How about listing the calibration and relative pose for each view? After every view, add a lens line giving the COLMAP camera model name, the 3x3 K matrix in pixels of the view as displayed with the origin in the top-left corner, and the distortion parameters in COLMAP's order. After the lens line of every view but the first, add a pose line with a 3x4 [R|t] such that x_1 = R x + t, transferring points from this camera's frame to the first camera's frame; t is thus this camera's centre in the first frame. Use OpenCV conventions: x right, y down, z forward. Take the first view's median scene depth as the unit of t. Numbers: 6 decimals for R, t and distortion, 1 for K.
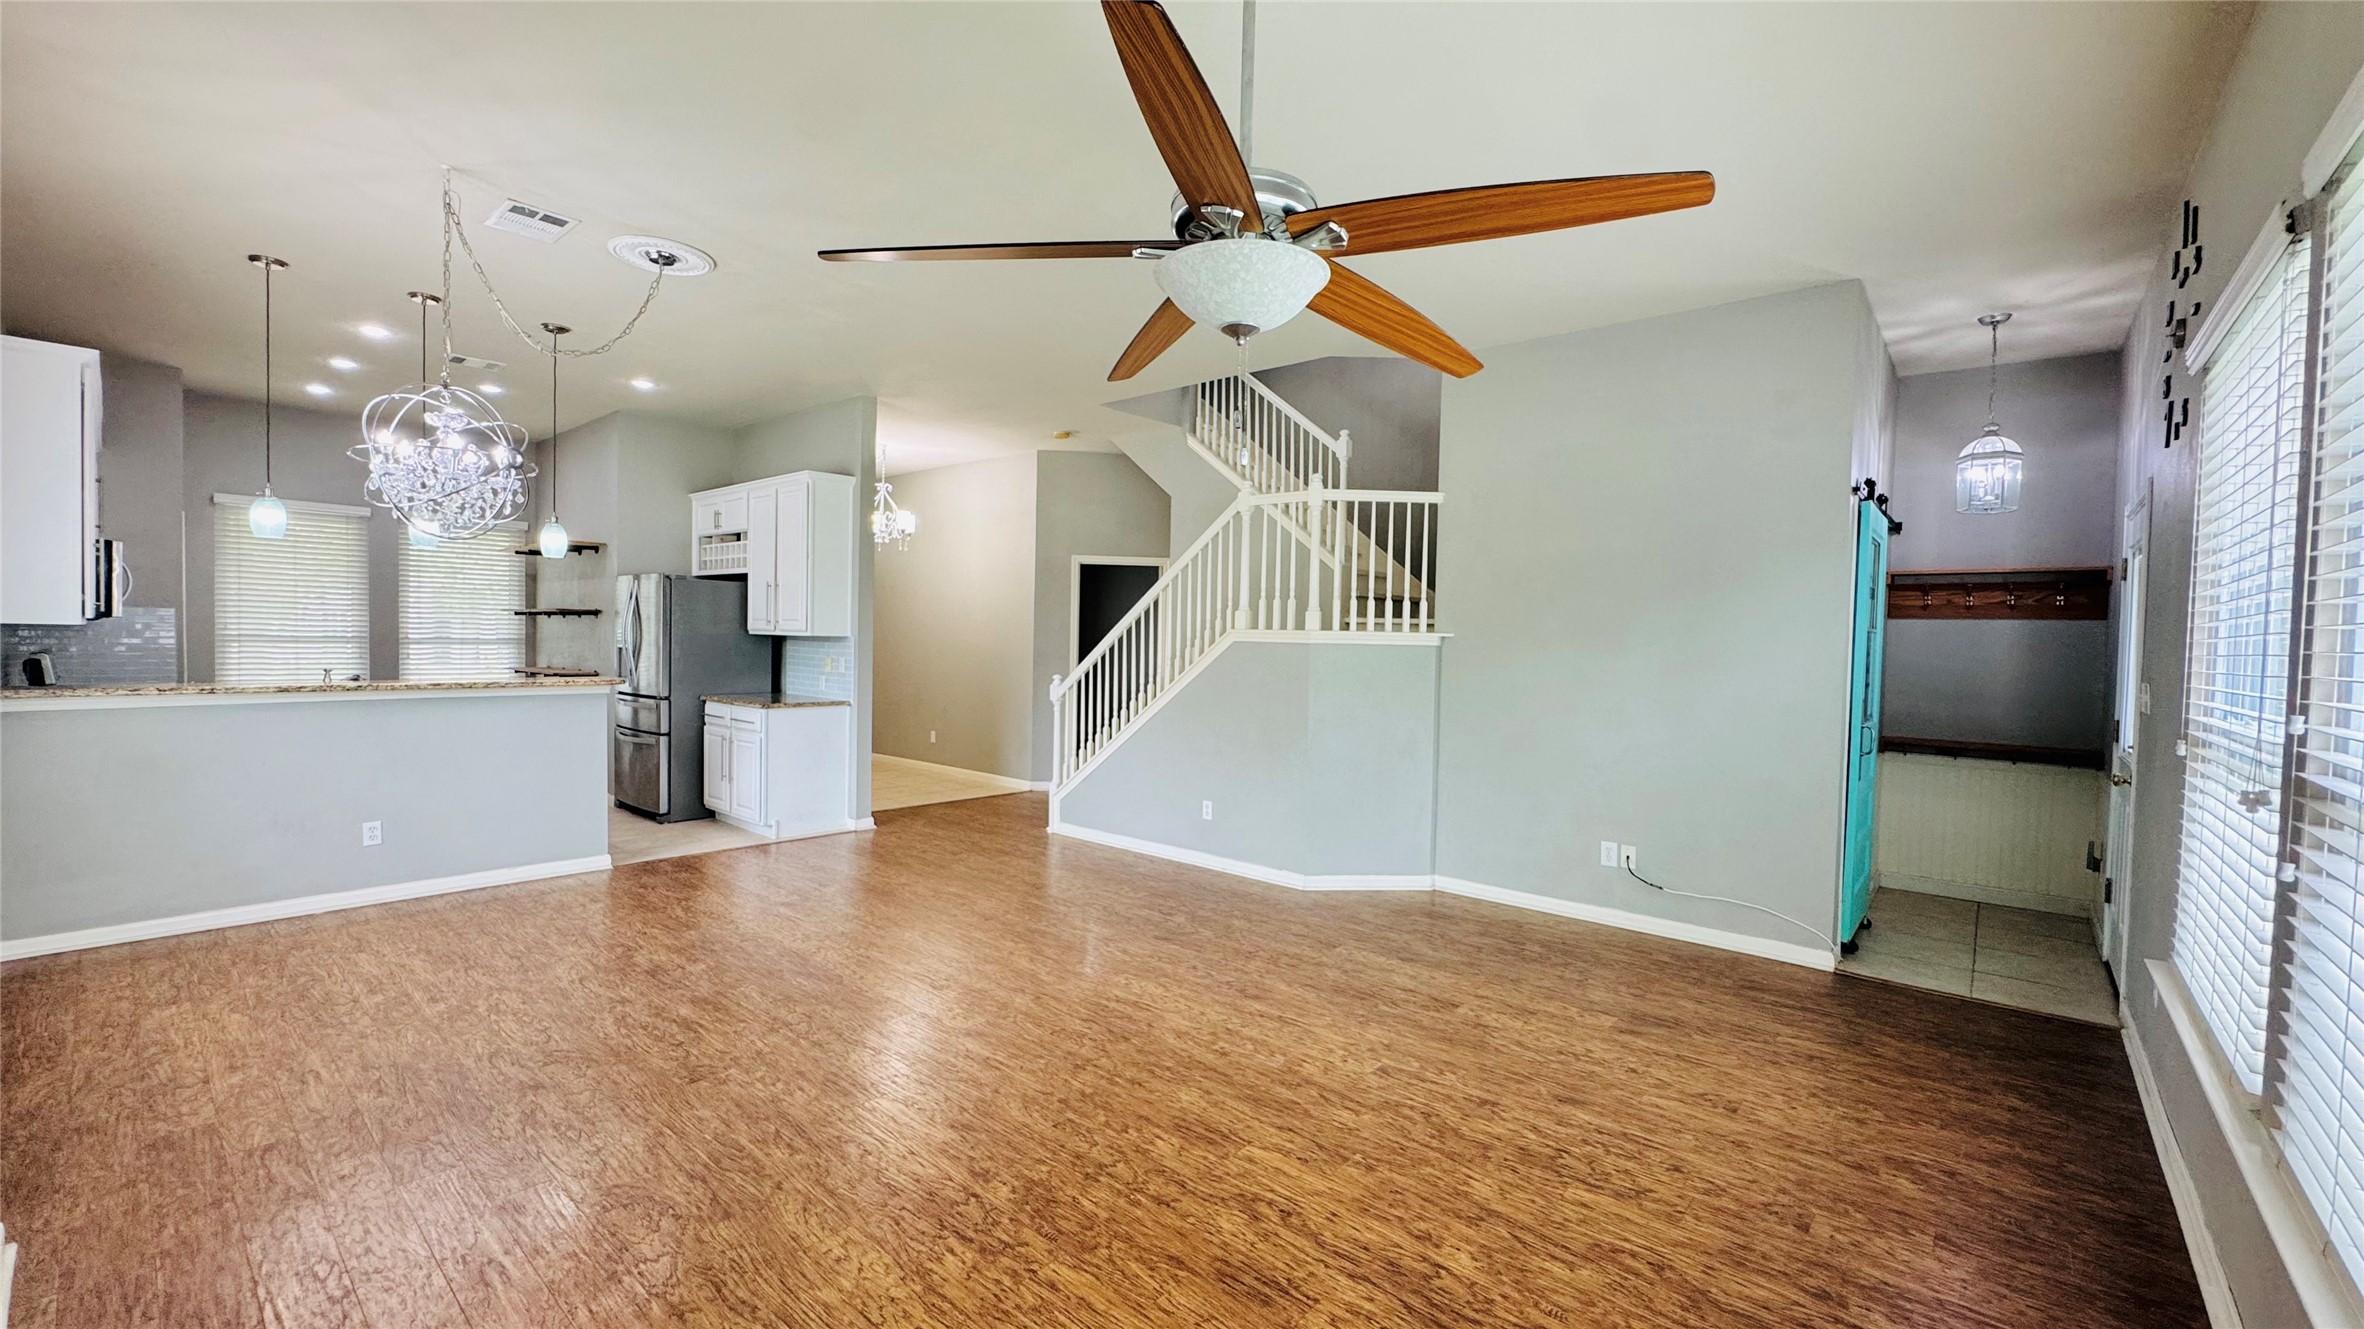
lens RADIAL K [[951.2, 0, 1183.3], [0, 951.2, 664.2], [0, 0, 1]] dist [-0.004915, 0.000287]
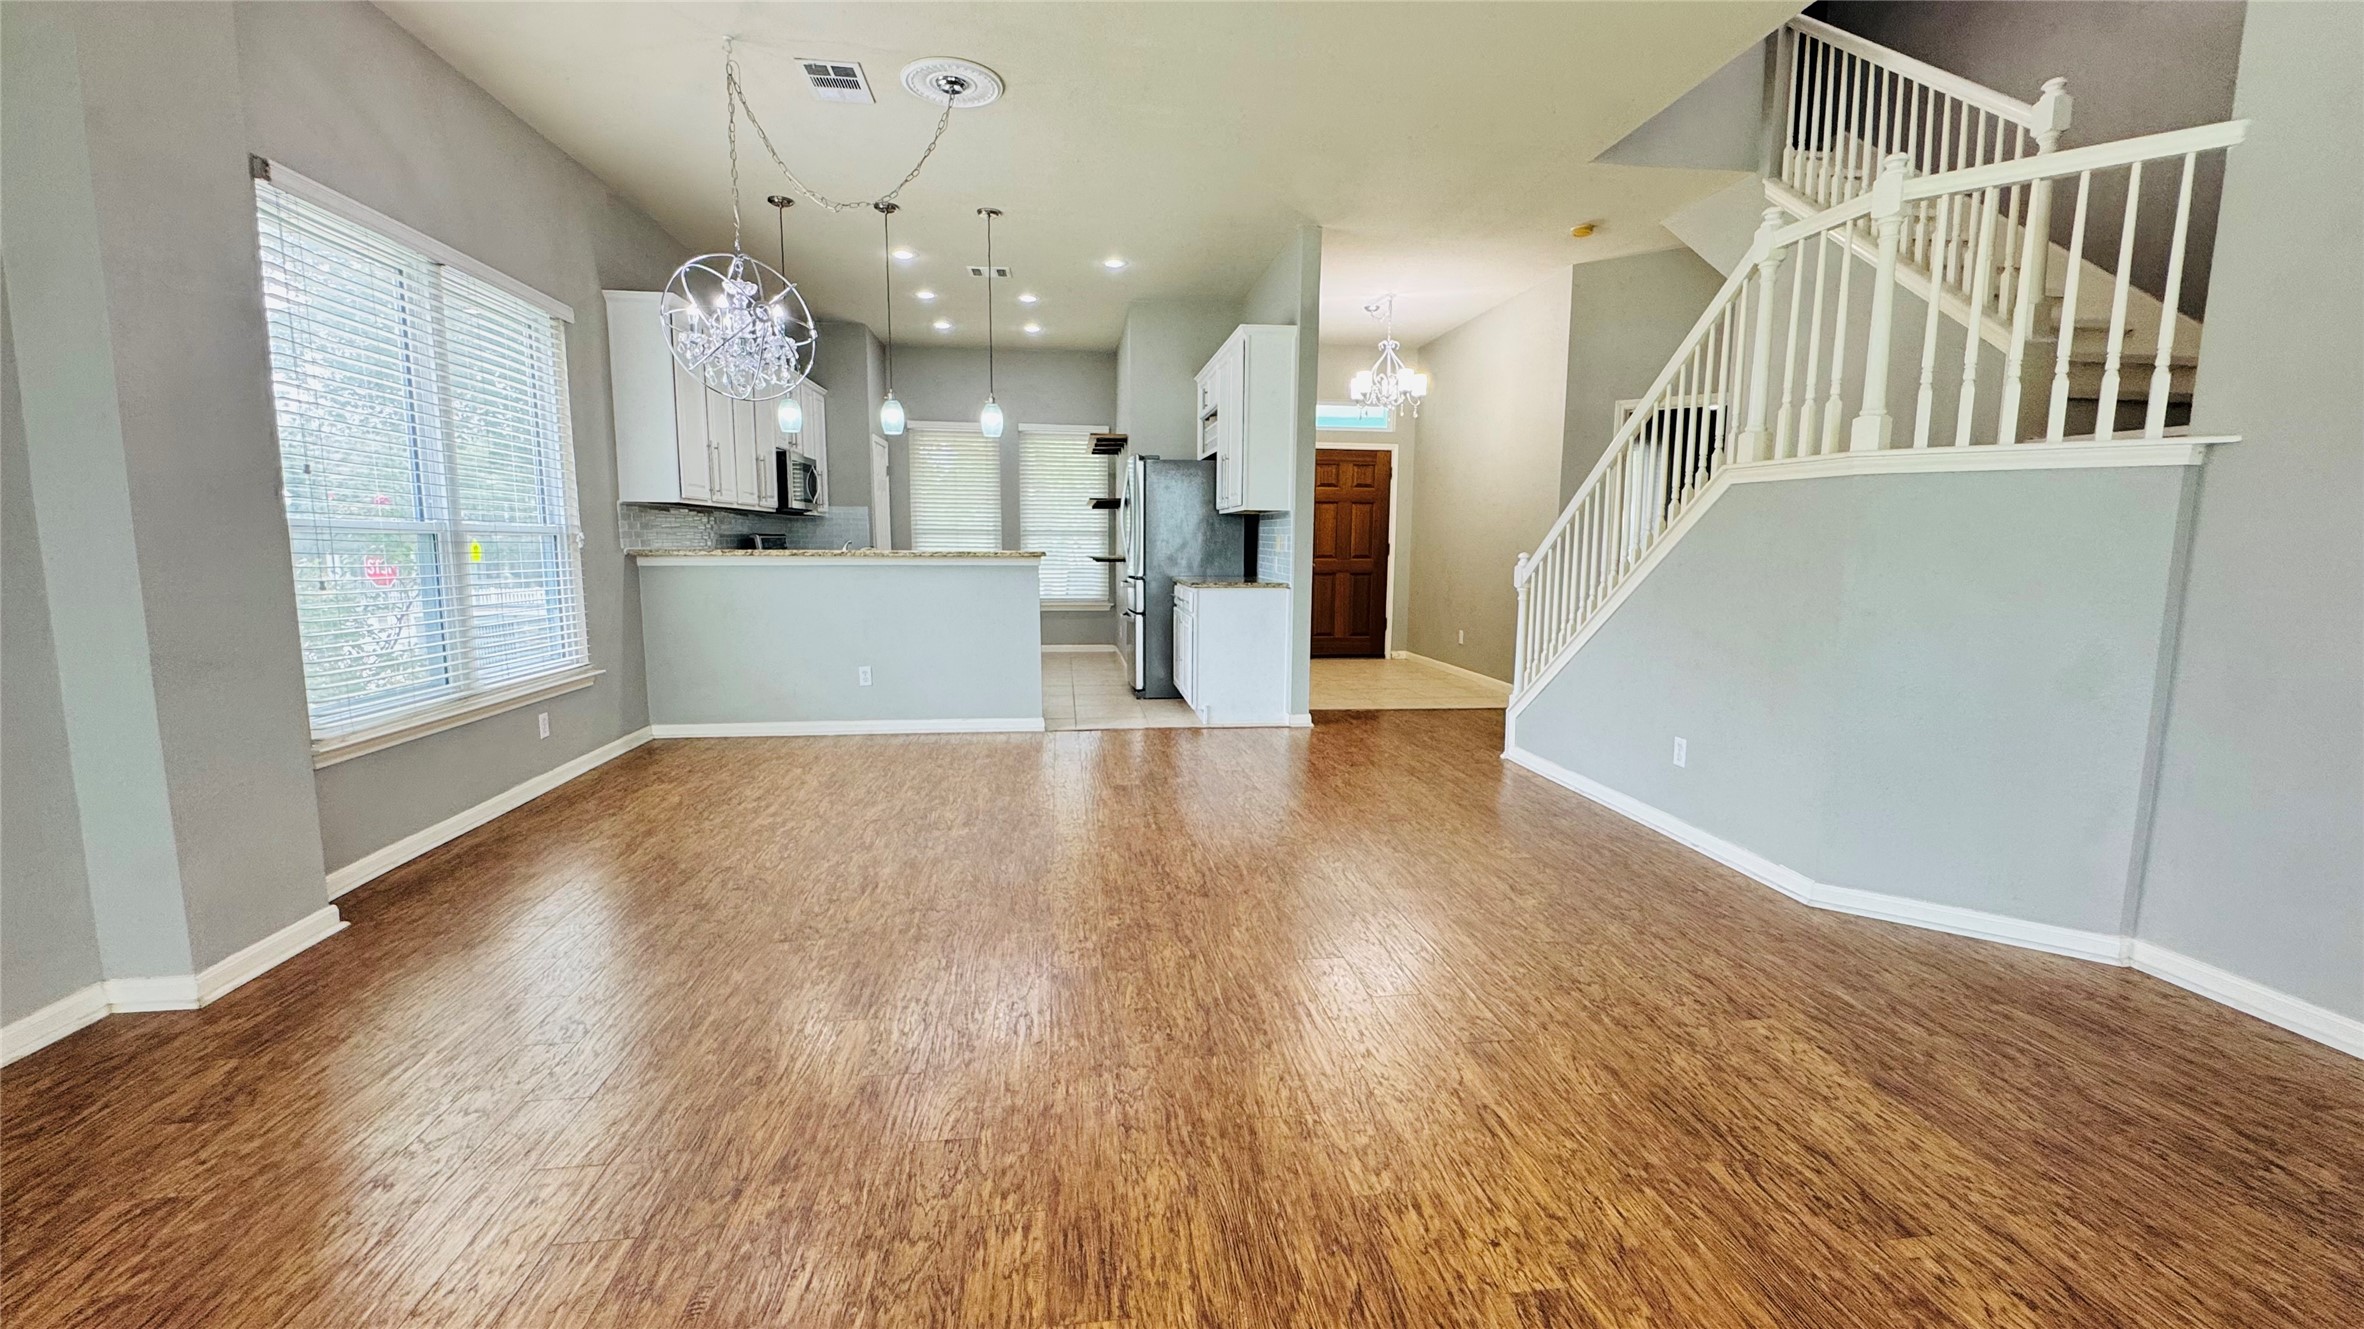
lens RADIAL K [[951.2, 0, 1181.0], [0, 951.2, 663.5], [0, 0, 1]] dist [-0.004915, 0.000287]
pose [[0.746872, 0.069393, -0.661337, 0.208732], [-0.011597, 0.995748, 0.091384, 0.040723], [0.664867, -0.060583, 0.744501, 0.314336]]
